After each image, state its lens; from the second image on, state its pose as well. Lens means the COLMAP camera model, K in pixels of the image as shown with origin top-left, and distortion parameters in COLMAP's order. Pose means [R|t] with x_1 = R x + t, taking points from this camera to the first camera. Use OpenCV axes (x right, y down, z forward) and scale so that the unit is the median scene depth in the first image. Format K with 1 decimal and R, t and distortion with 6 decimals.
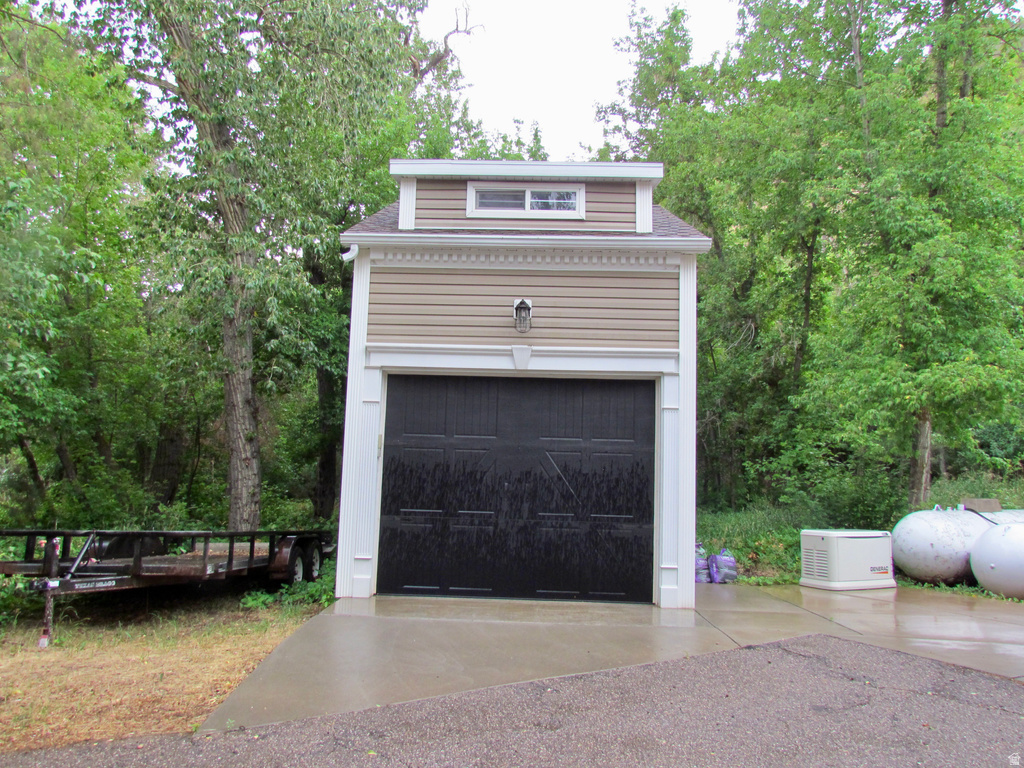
lens RADIAL K [[733.7, 0, 511.0], [0, 733.7, 381.0], [0, 0, 1]] dist [-0.026665, 0.009818]
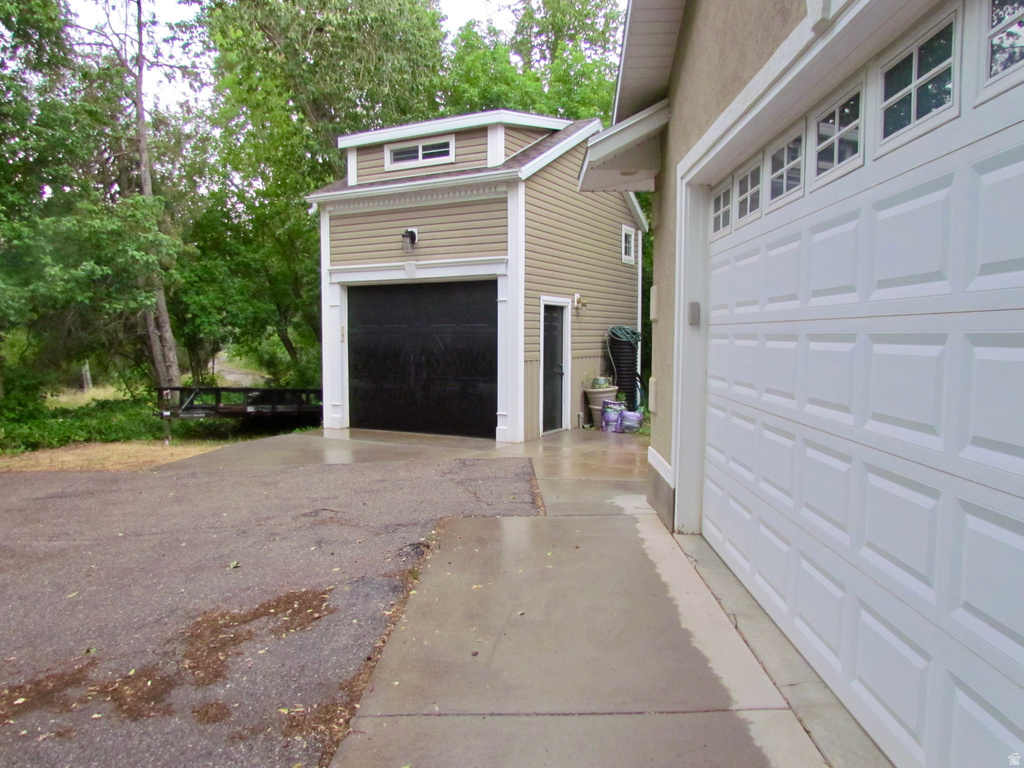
lens RADIAL K [[733.7, 0, 514.3], [0, 733.7, 385.7], [0, 0, 1]] dist [-0.026665, 0.009818]
pose [[0.891479, 0.003589, -0.453048, 0.834721], [0.076803, 0.984299, 0.158926, -0.021856], [0.446505, -0.176475, 0.877206, -0.211879]]
